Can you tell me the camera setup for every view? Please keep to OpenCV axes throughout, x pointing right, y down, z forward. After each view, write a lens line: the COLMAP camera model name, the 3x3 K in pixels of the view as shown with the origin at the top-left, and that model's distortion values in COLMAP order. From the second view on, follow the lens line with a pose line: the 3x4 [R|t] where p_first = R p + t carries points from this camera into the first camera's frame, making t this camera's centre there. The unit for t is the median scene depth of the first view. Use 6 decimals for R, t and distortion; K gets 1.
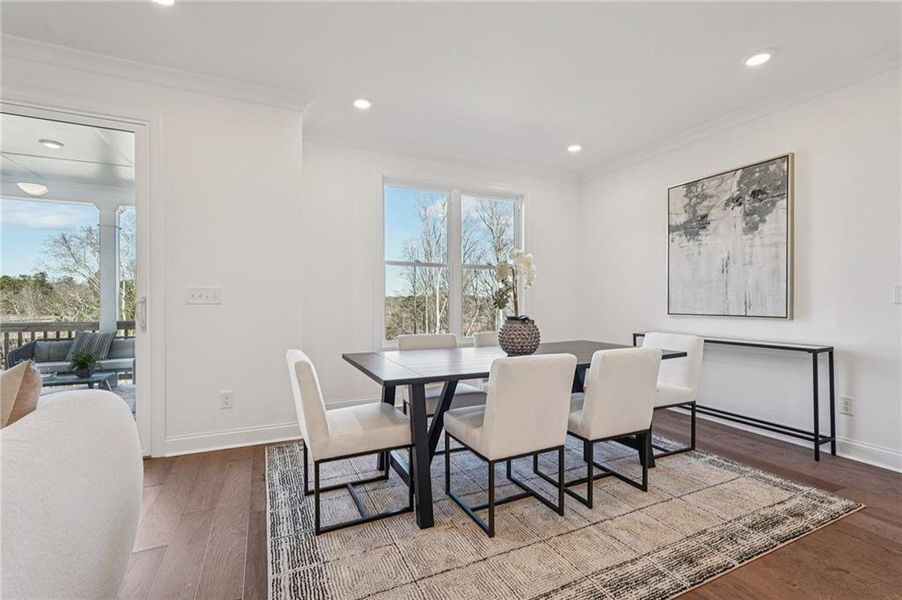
lens RADIAL K [[402.3, 0, 450.7], [0, 402.3, 303.6], [0, 0, 1]] dist [-0.011923, 0.007177]
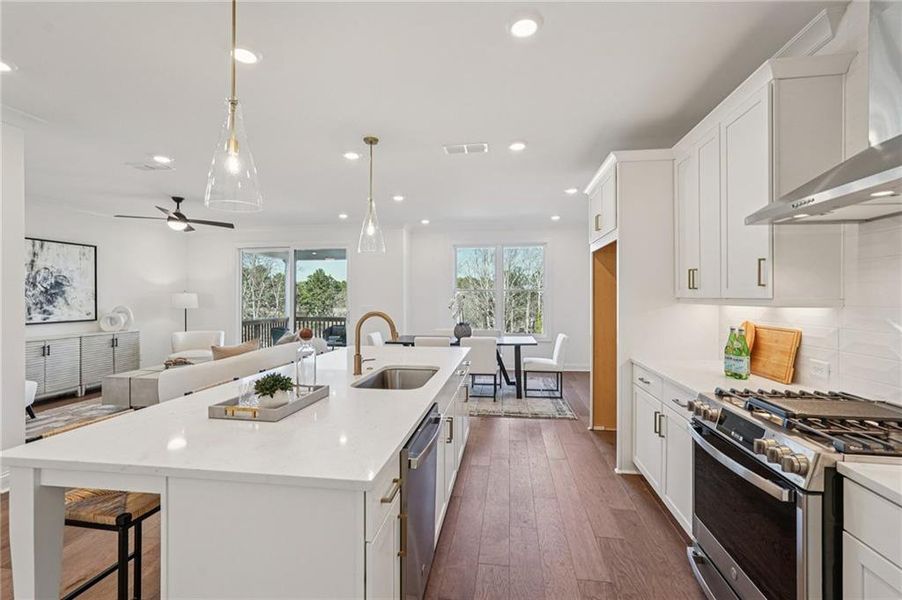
lens RADIAL K [[402.3, 0, 448.5], [0, 402.3, 296.8], [0, 0, 1]] dist [-0.011923, 0.007177]
pose [[0.835004, -0.003423, -0.550233, 1.030469], [-0.000996, 0.999970, -0.007732, -0.073261], [0.550242, 0.007004, 0.834976, -0.711007]]
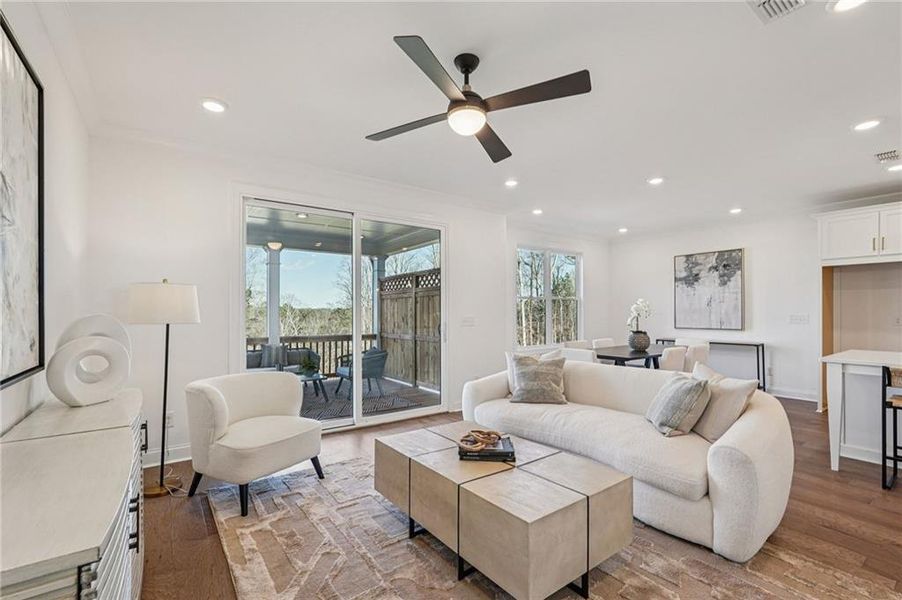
lens RADIAL K [[402.3, 0, 452.2], [0, 402.3, 310.7], [0, 0, 1]] dist [-0.011923, 0.007177]
pose [[0.981963, -0.001489, 0.189066, -0.885051], [0.003703, 0.999929, -0.011355, -0.039443], [-0.189036, 0.011850, 0.981899, -0.639030]]
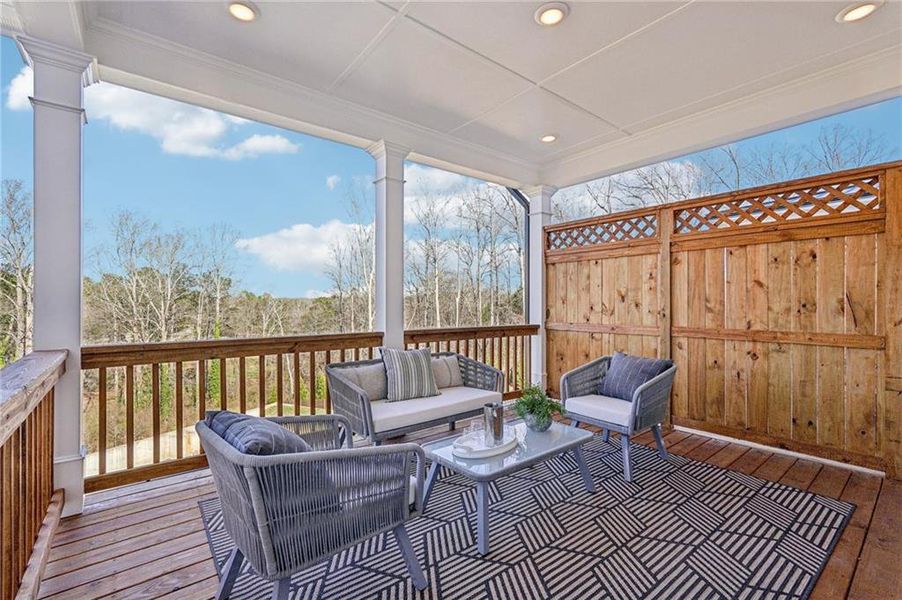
lens RADIAL K [[402.3, 0, 450.0], [0, 402.3, 300.8], [0, 0, 1]] dist [-0.011923, 0.007177]
pose [[0.968439, -0.003071, 0.249233, -1.534479], [0.005779, 0.999932, -0.010132, 0.003760], [-0.249185, 0.011252, 0.968391, 0.606681]]
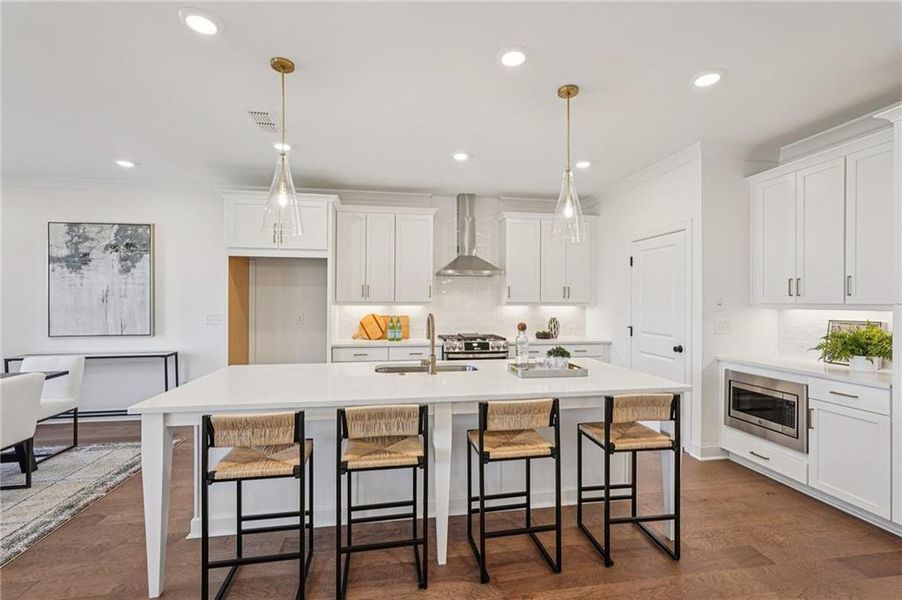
lens RADIAL K [[402.3, 0, 451.3], [0, 402.3, 300.5], [0, 0, 1]] dist [-0.011923, 0.007177]
pose [[0.274813, 0.000894, 0.961497, -0.245952], [0.008683, 0.999956, -0.003411, -0.070524], [-0.961458, 0.009286, 0.274793, -0.425877]]
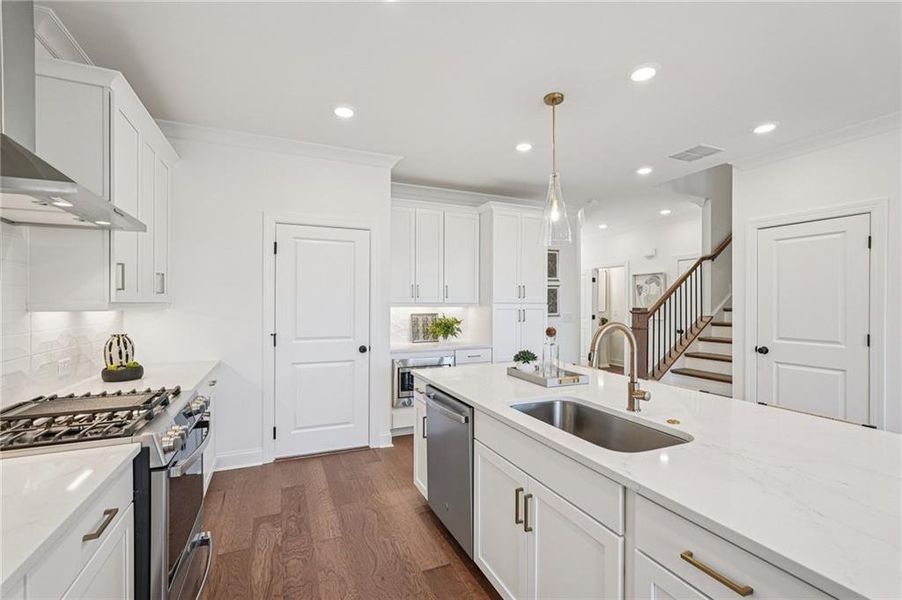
lens RADIAL K [[402.3, 0, 452.4], [0, 402.3, 301.1], [0, 0, 1]] dist [-0.011923, 0.007177]
pose [[-0.999811, -0.006287, 0.018406, 0.711763], [-0.006125, 0.999942, 0.008833, -0.077370], [-0.018460, 0.008718, -0.999792, 0.351745]]
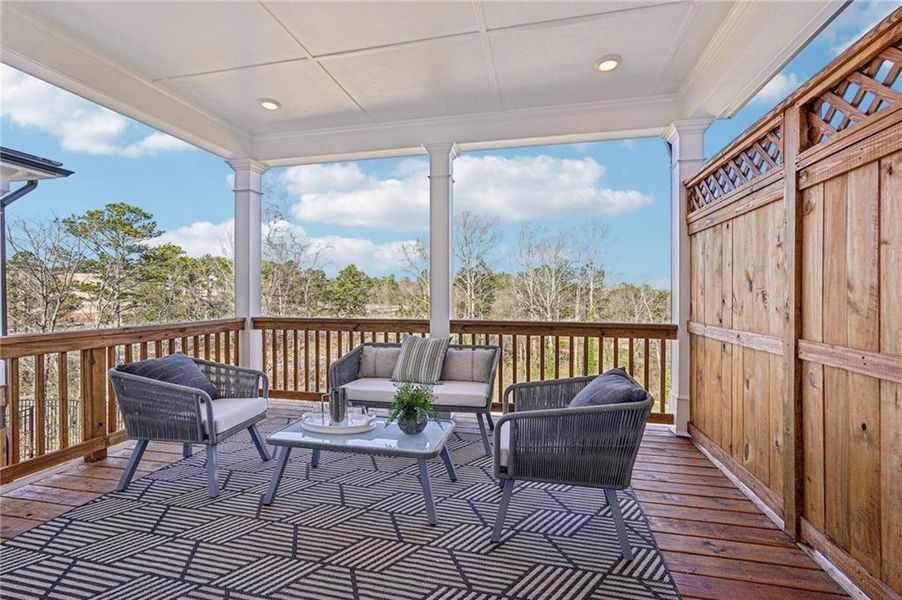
lens RADIAL K [[402.3, 0, 452.3], [0, 402.3, 297.7], [0, 0, 1]] dist [-0.011923, 0.007177]
pose [[0.796511, 0.000934, -0.604624, -0.718128], [0.000556, 0.999997, 0.002277, 0.007017], [0.604624, -0.002149, 0.796508, 0.792610]]
